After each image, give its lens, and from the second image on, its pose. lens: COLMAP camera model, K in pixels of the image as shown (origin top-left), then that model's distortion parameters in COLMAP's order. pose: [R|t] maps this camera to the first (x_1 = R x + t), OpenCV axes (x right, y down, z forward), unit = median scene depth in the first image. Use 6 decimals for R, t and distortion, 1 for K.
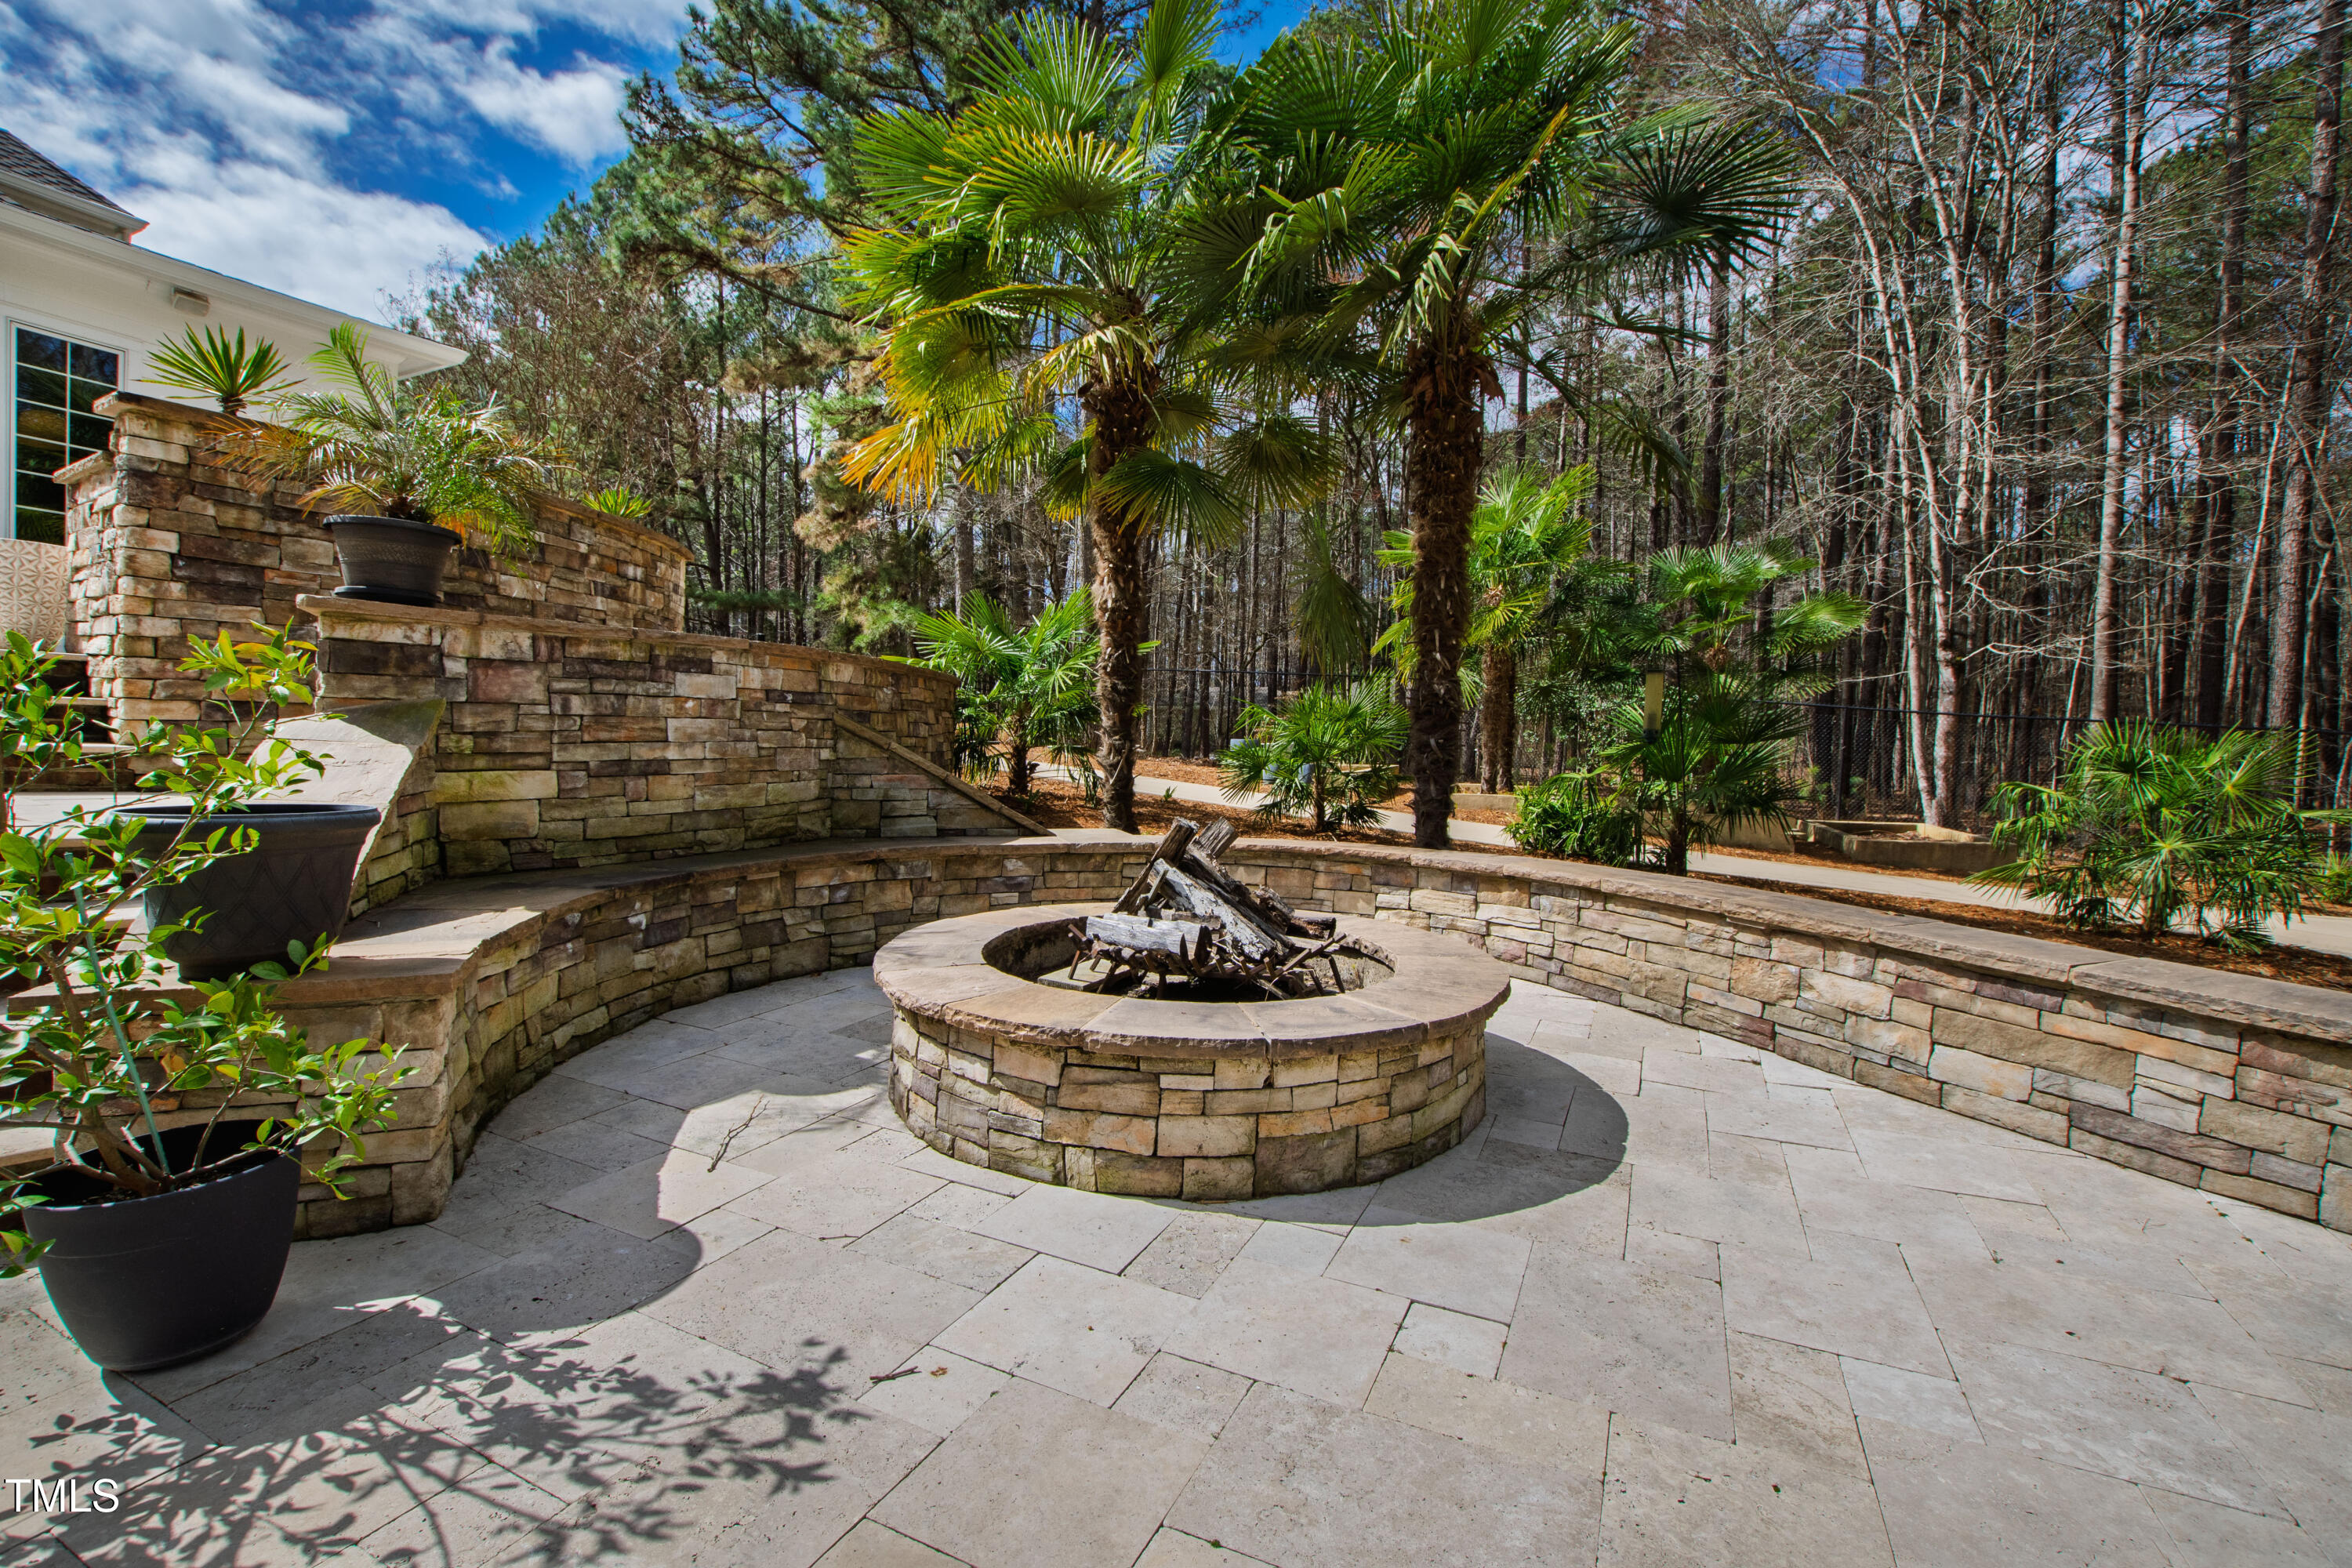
lens RADIAL K [[1040.8, 0, 1142.6], [0, 1040.8, 788.3], [0, 0, 1]] dist [-0.032682, 0.003652]
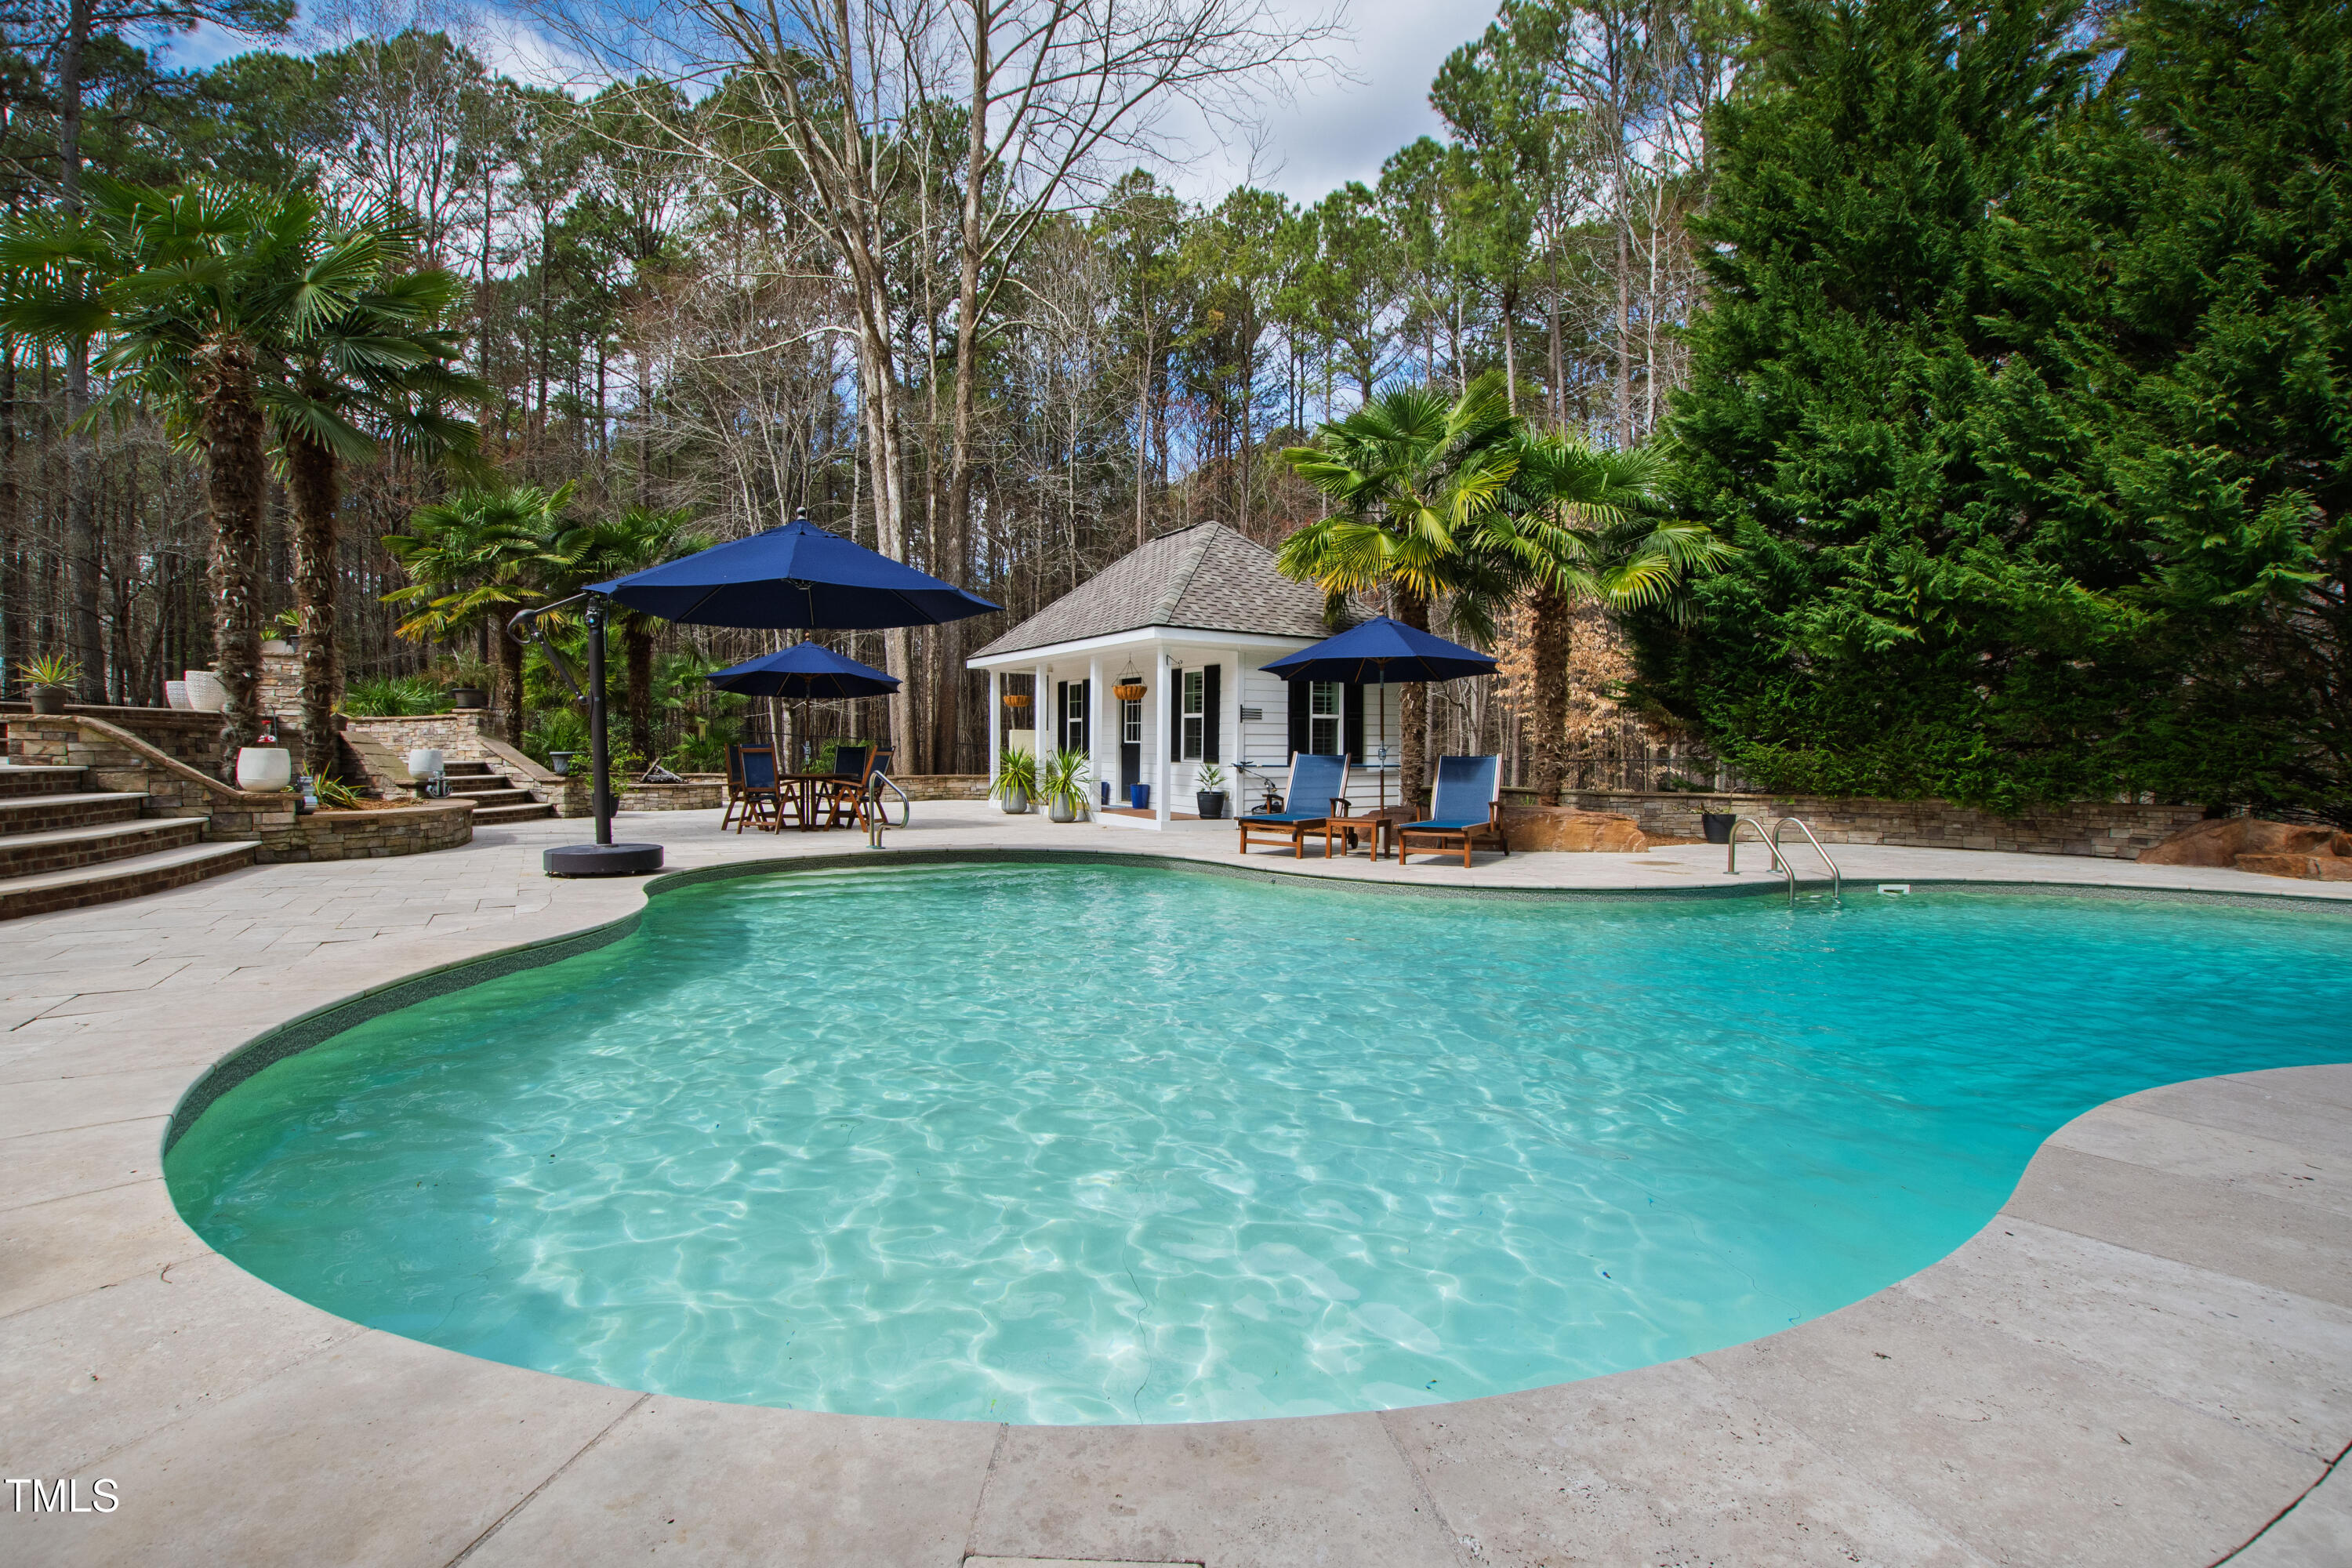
lens RADIAL K [[1040.8, 0, 1163.6], [0, 1040.8, 784.7], [0, 0, 1]] dist [-0.032682, 0.003652]
pose [[0.528062, -0.032925, 0.848568, -0.663950], [0.046290, 0.998878, 0.009951, 0.051081], [-0.847944, 0.034025, 0.528993, -0.838590]]
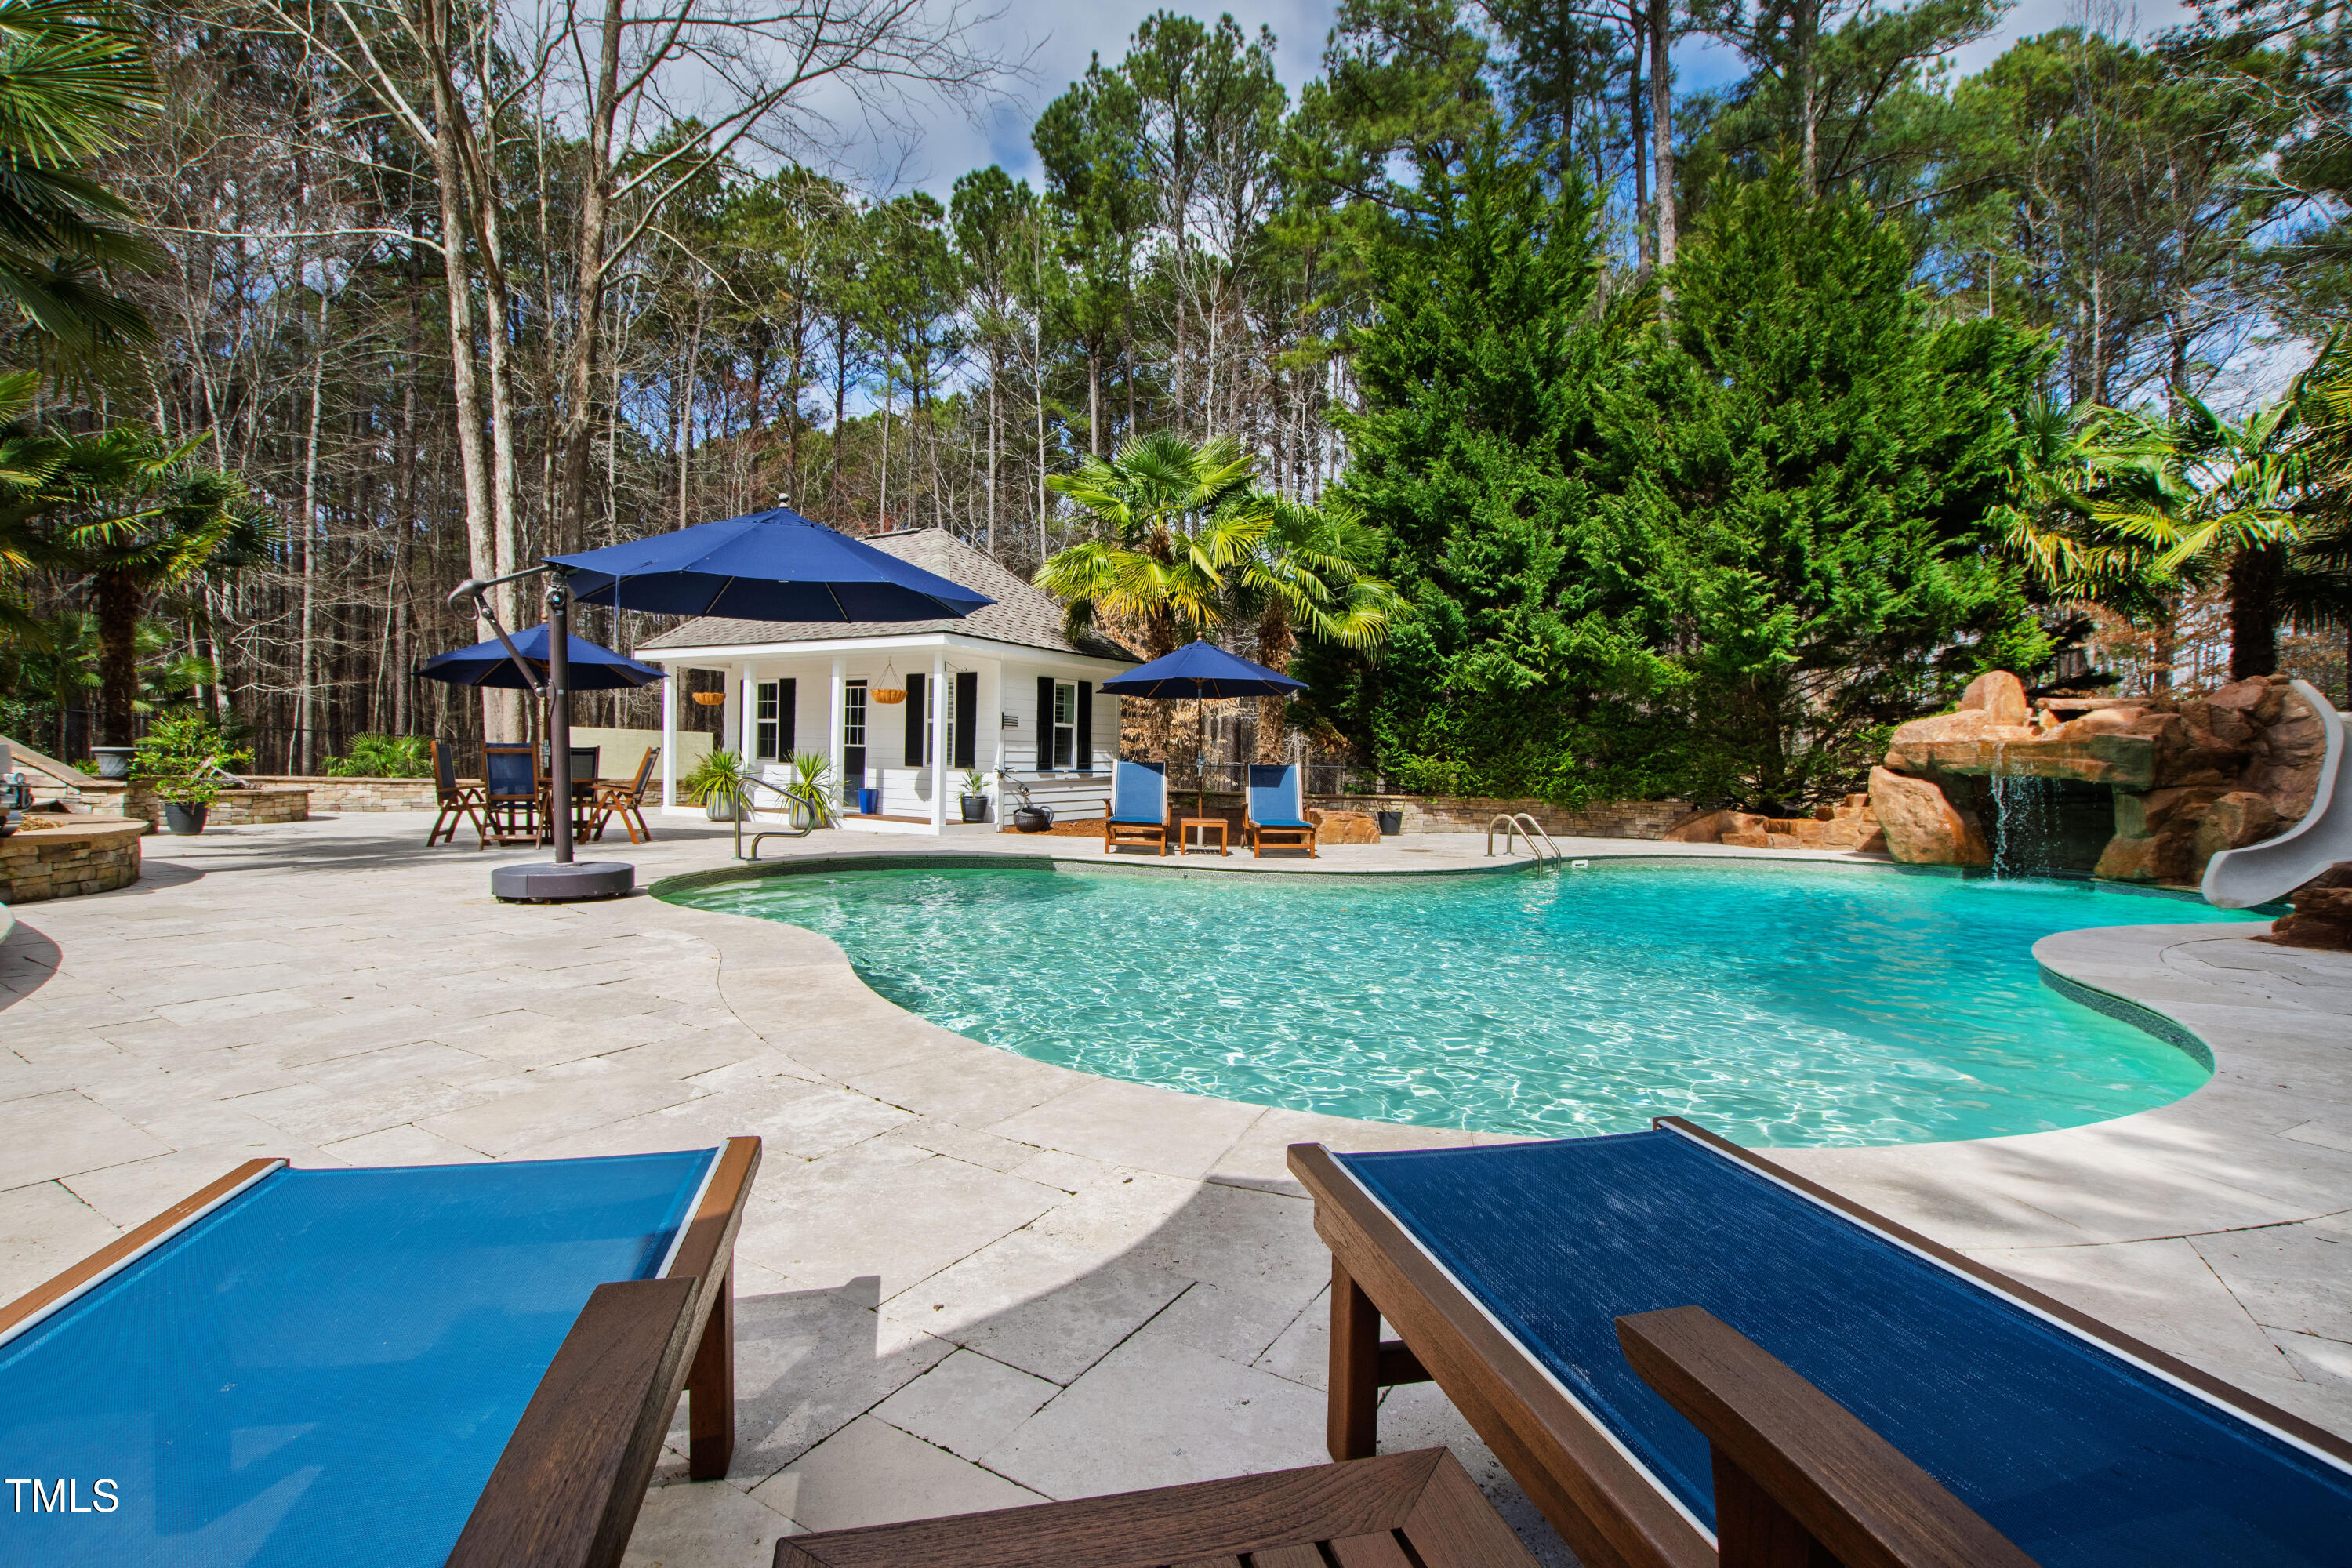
lens RADIAL K [[1040.8, 0, 1156.9], [0, 1040.8, 781.3], [0, 0, 1]] dist [-0.032682, 0.003652]
pose [[0.069293, -0.027100, 0.997228, -0.784331], [0.038350, 0.998964, 0.024482, 0.038131], [-0.996859, 0.036547, 0.070260, -0.620877]]
